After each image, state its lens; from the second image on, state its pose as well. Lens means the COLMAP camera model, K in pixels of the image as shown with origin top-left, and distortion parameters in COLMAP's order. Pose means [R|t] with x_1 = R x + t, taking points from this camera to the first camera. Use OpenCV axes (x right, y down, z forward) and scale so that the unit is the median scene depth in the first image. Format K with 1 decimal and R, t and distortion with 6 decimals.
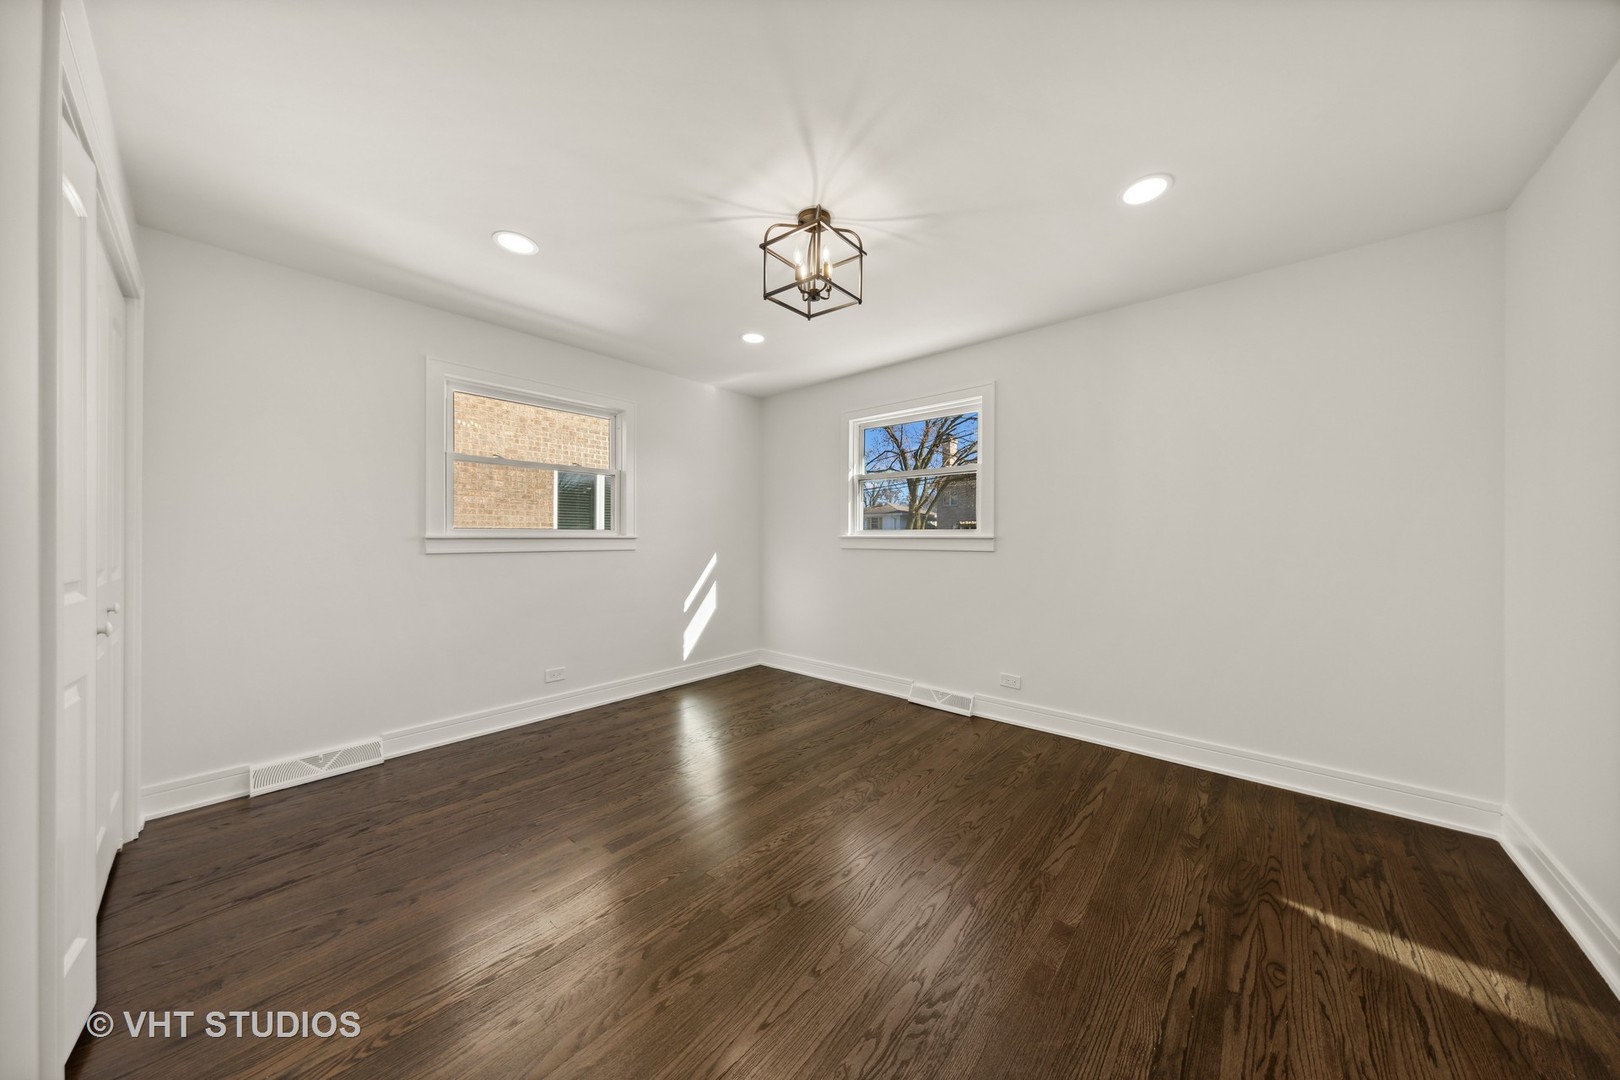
lens RADIAL K [[521.0, 0, 813.7], [0, 521.0, 541.0], [0, 0, 1]] dist [0.013201, -0.002578]
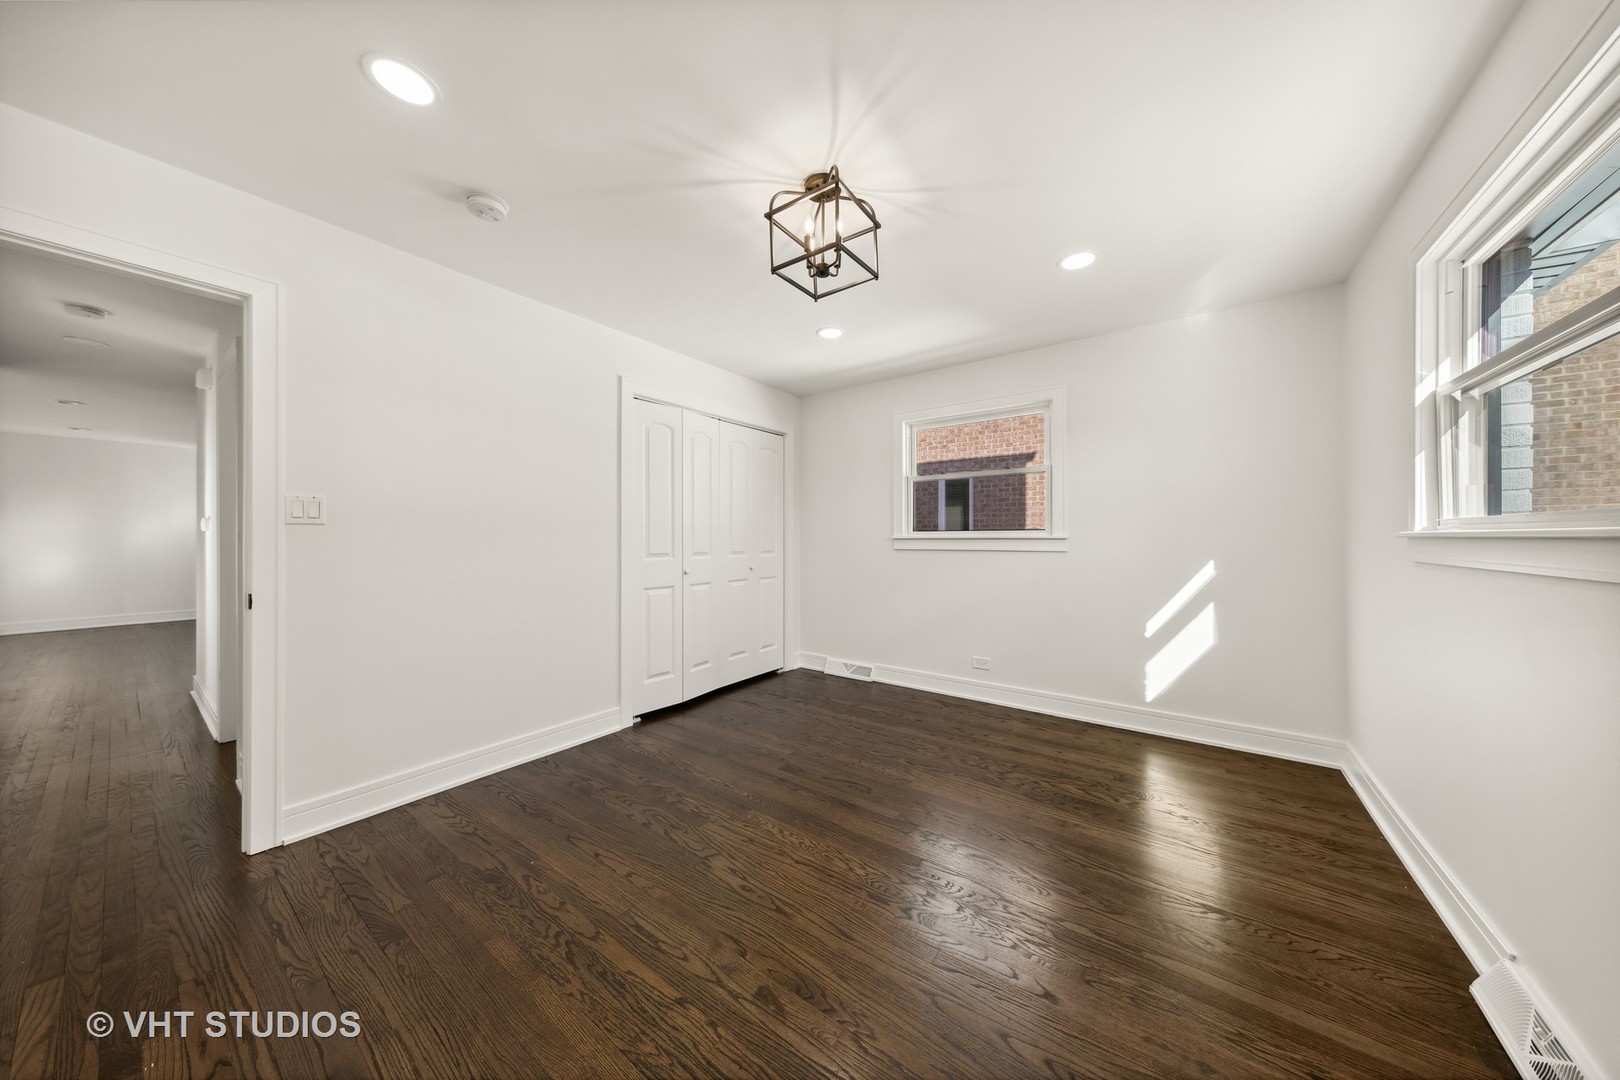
lens RADIAL K [[504.3, 0, 810.0], [0, 504.3, 540.0], [0, 0, 1]] dist [-0.000479, -0.000047]
pose [[0.080882, 0.001332, -0.996723, 0.631434], [-0.006884, 0.999976, 0.000778, -0.000171], [0.996700, 0.006799, 0.080889, 0.664797]]
